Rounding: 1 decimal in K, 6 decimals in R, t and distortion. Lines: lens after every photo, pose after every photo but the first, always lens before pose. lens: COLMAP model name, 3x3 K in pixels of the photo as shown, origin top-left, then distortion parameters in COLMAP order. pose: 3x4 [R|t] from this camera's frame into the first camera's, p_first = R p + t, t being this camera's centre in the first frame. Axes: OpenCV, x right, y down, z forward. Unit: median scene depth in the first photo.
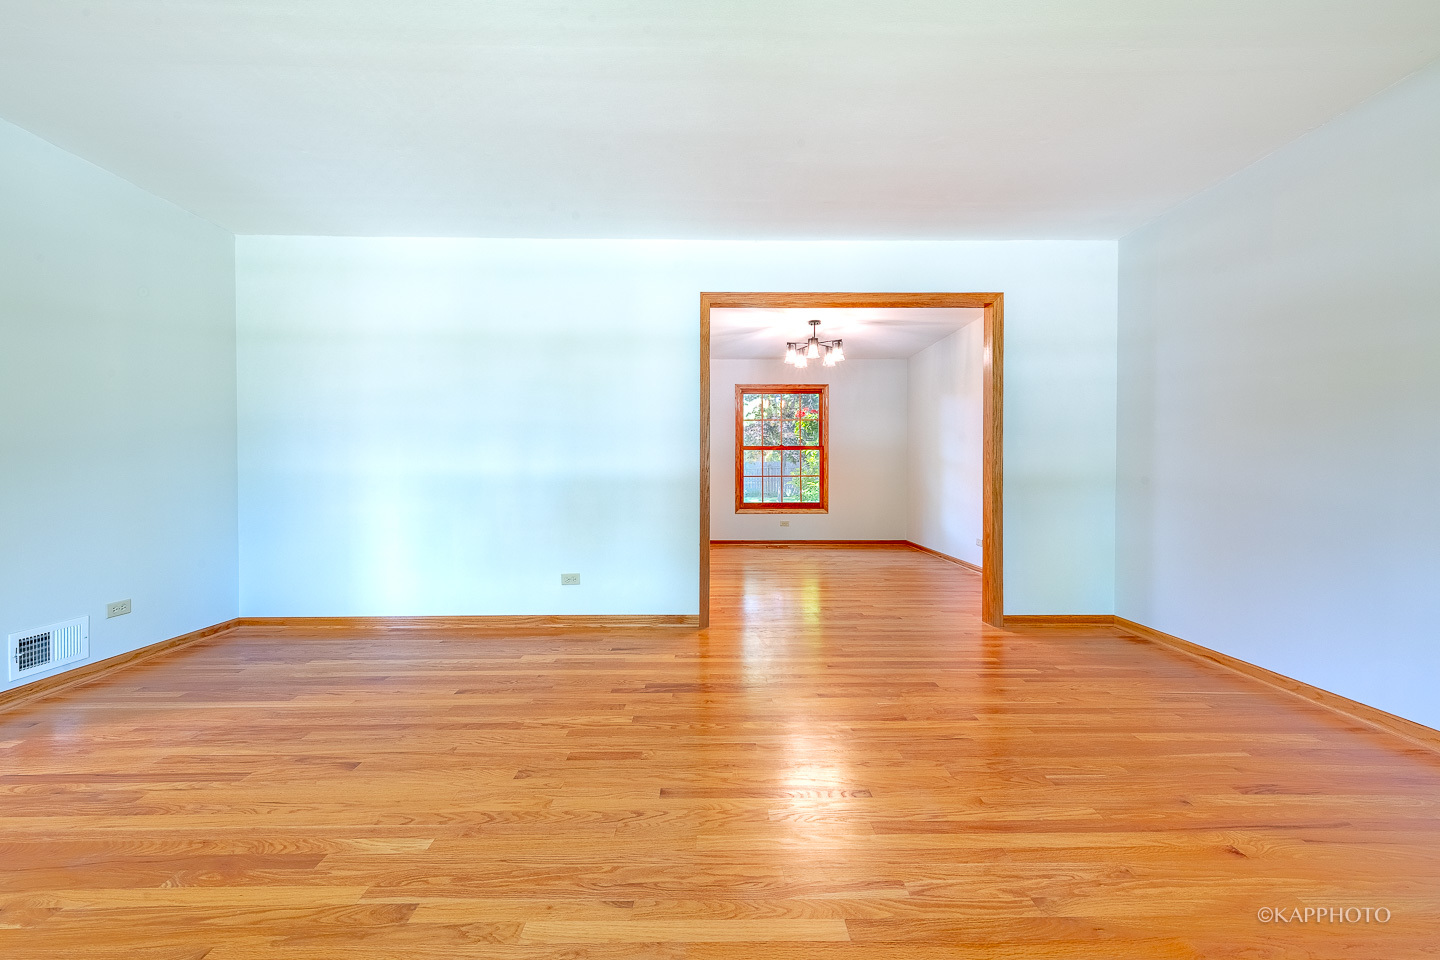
lens RADIAL K [[562.7, 0, 729.7], [0, 562.7, 482.6], [0, 0, 1]] dist [0.007568, -0.001068]
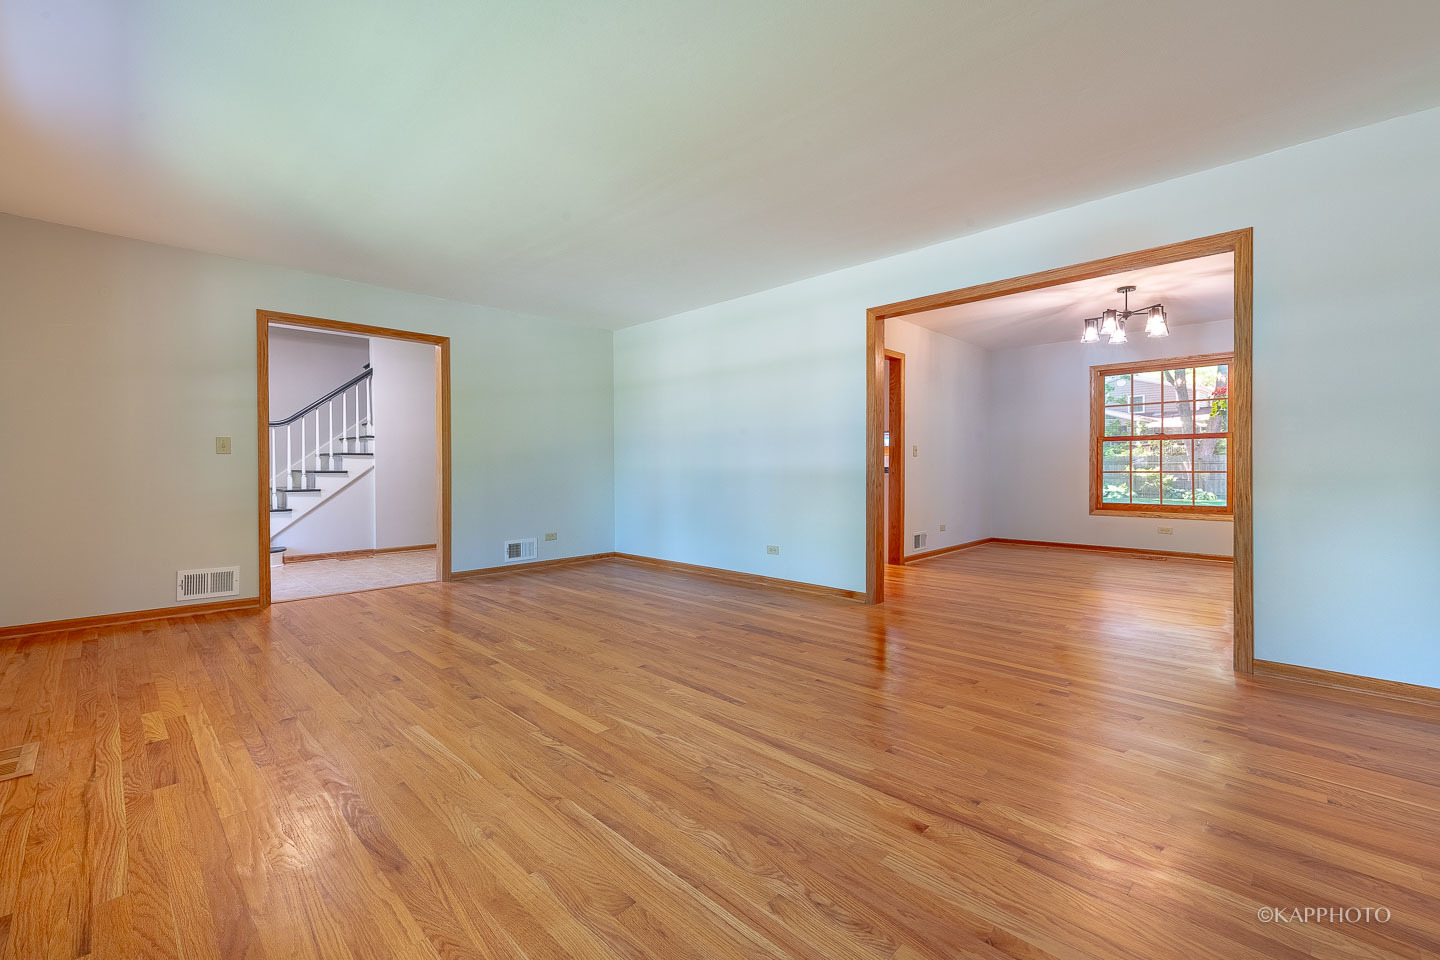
lens RADIAL K [[562.7, 0, 755.9], [0, 562.7, 470.3], [0, 0, 1]] dist [0.007568, -0.001068]
pose [[0.745195, 0.001342, -0.666845, 0.736728], [-0.010903, 0.999889, -0.010171, 0.002935], [0.666757, 0.014850, 0.745127, 0.006912]]
